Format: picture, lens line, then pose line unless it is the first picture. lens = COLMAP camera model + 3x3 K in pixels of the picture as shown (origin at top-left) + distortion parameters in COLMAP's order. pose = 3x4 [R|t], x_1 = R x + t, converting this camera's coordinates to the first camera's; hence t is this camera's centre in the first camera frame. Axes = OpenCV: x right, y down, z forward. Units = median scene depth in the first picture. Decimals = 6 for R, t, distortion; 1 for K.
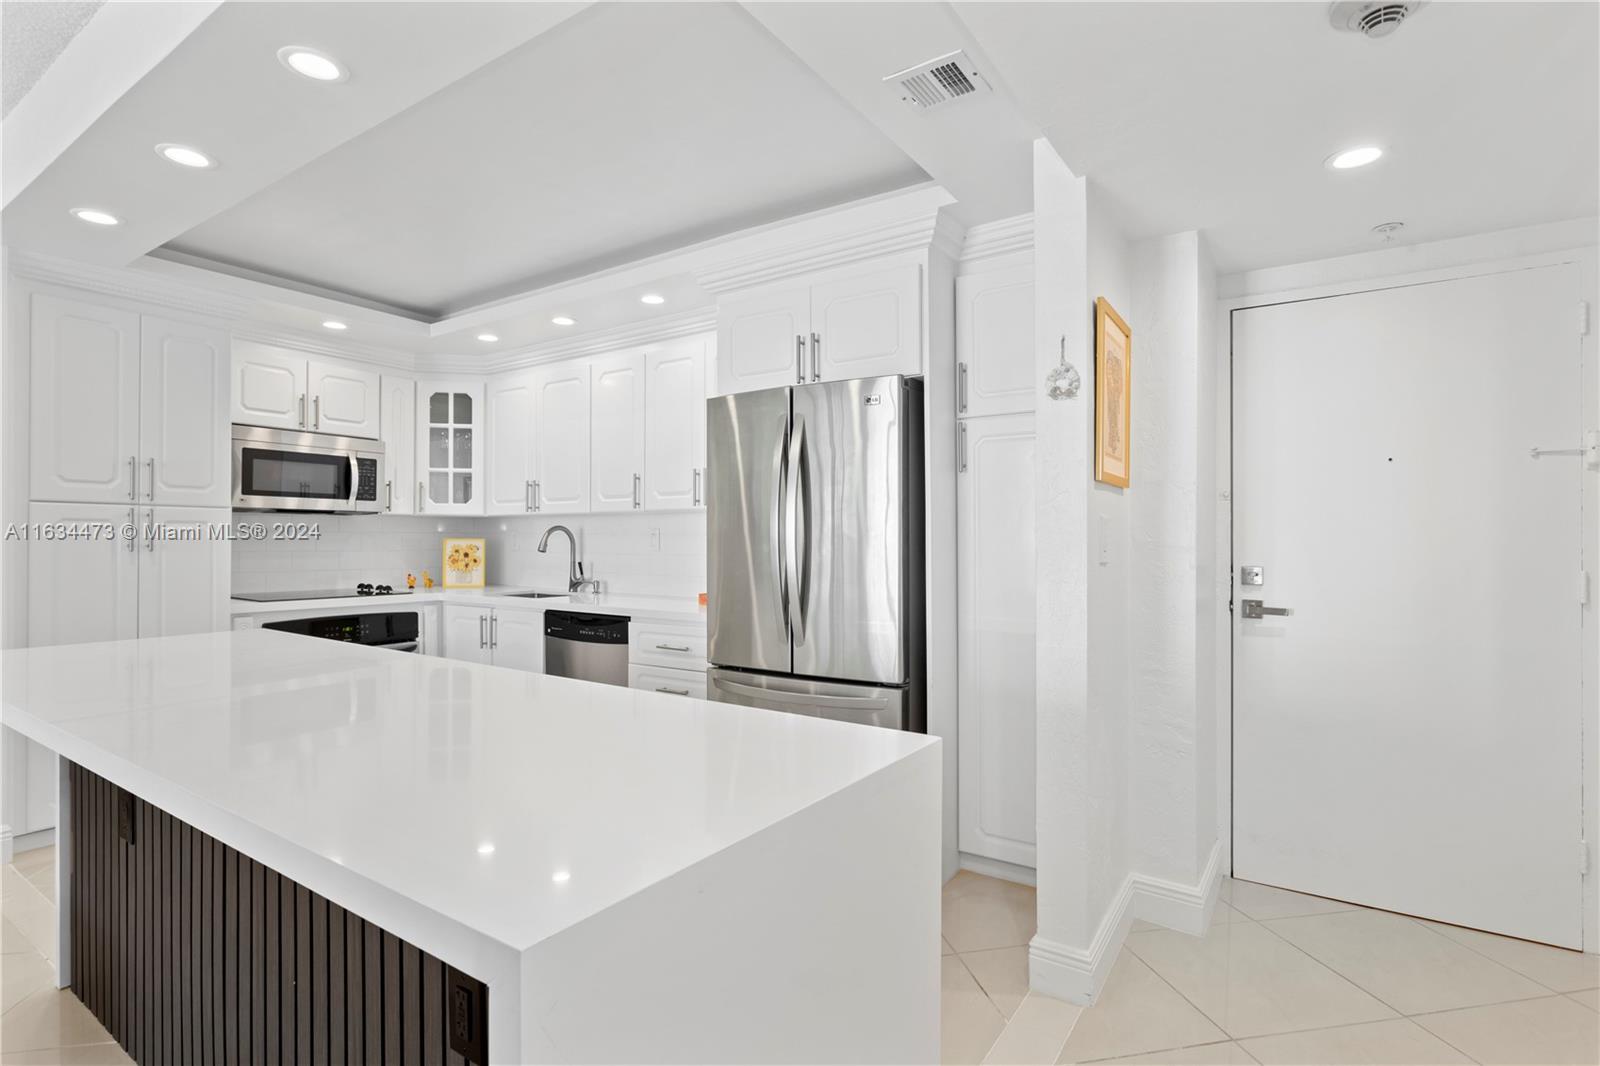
lens RADIAL K [[786.2, 0, 803.6], [0, 786.2, 545.9], [0, 0, 1]] dist [-0.019198, 0.011099]
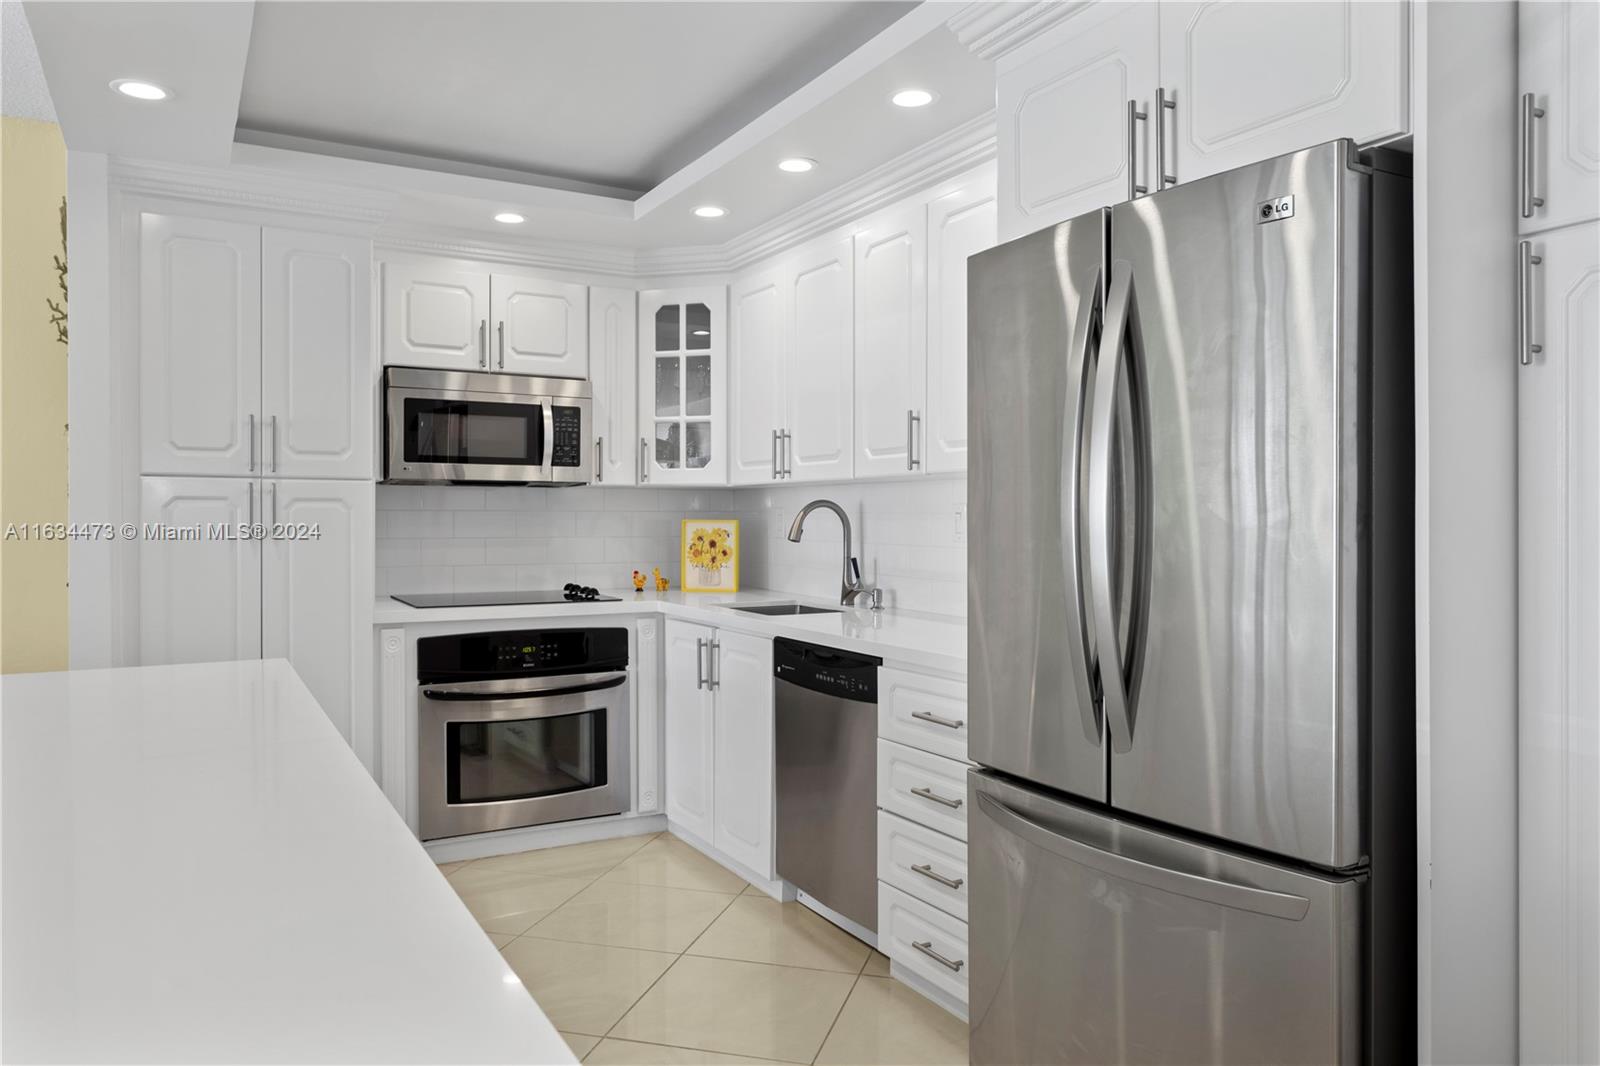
lens RADIAL K [[1115.4, 0, 800.0], [0, 1115.4, 533.0], [0, 0, 1]] dist [-0.001132, 0.001961]
pose [[0.891732, 0.005510, -0.452531, 0.084567], [-0.002391, 0.999969, 0.007464, -0.006415], [0.452558, -0.005574, 0.891717, 0.208497]]
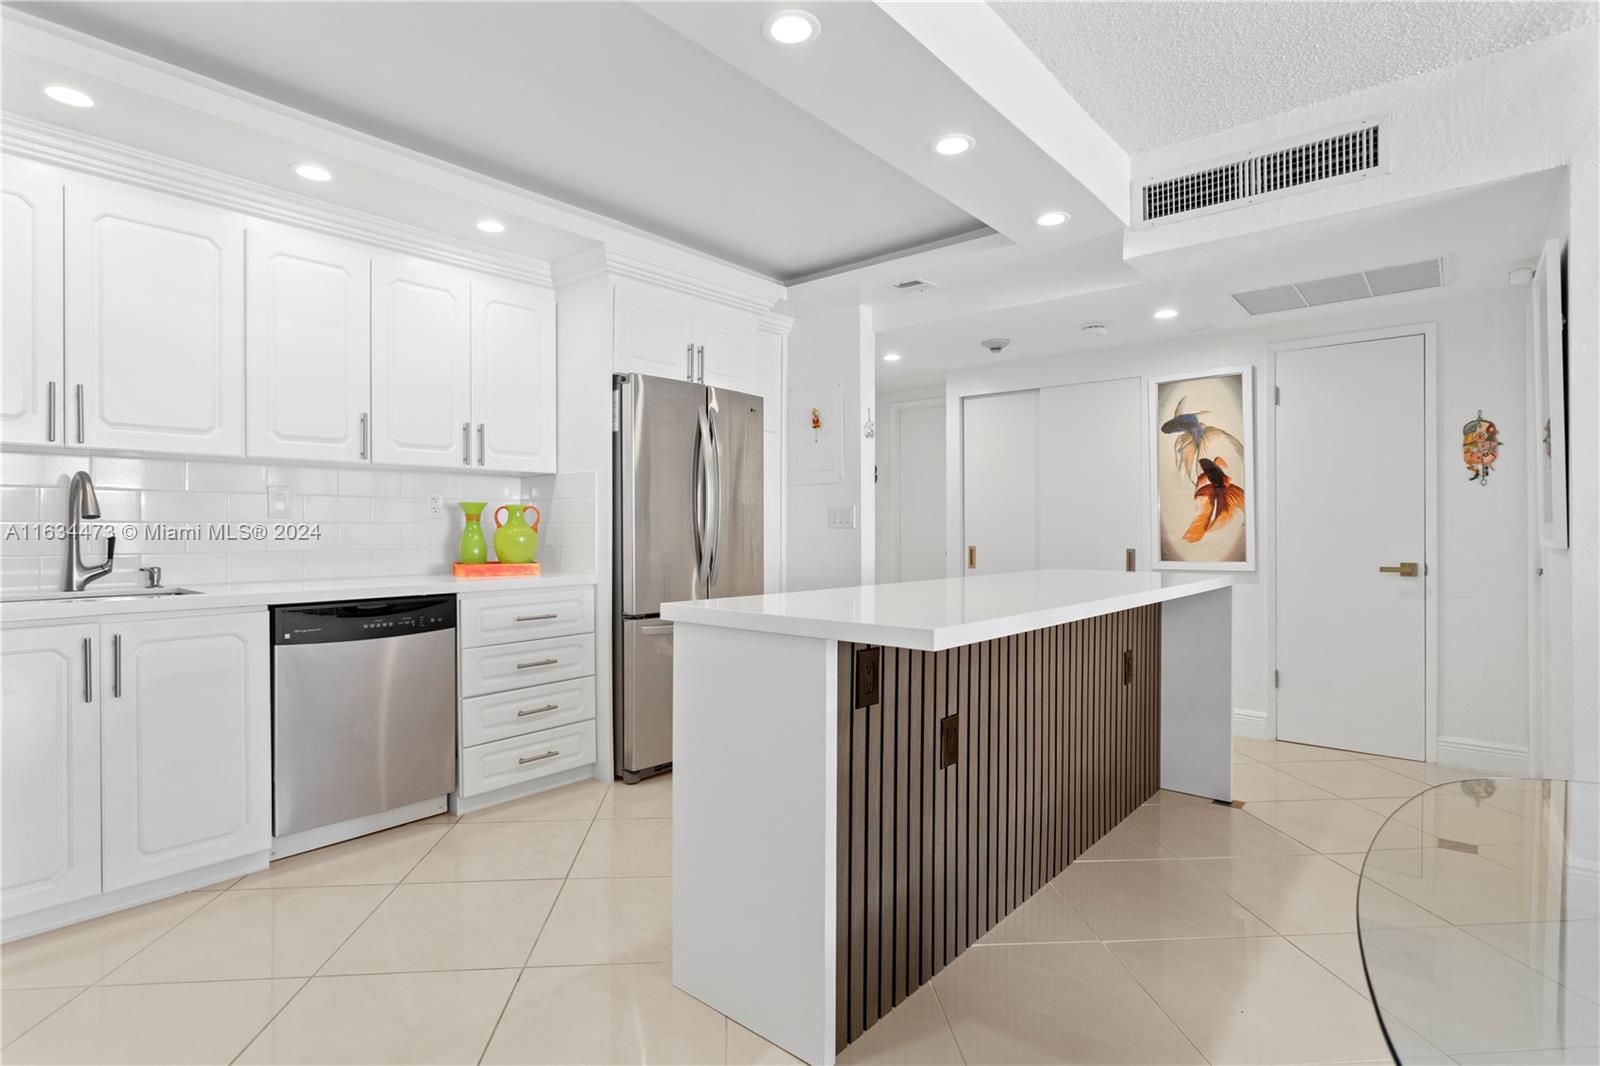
lens RADIAL K [[786.2, 0, 803.6], [0, 786.2, 545.9], [0, 0, 1]] dist [-0.019198, 0.011099]
pose [[0.116743, -0.020838, 0.992944, -0.864895], [0.010911, 0.999746, 0.019698, 0.023914], [-0.993102, 0.008534, 0.116941, 0.469274]]
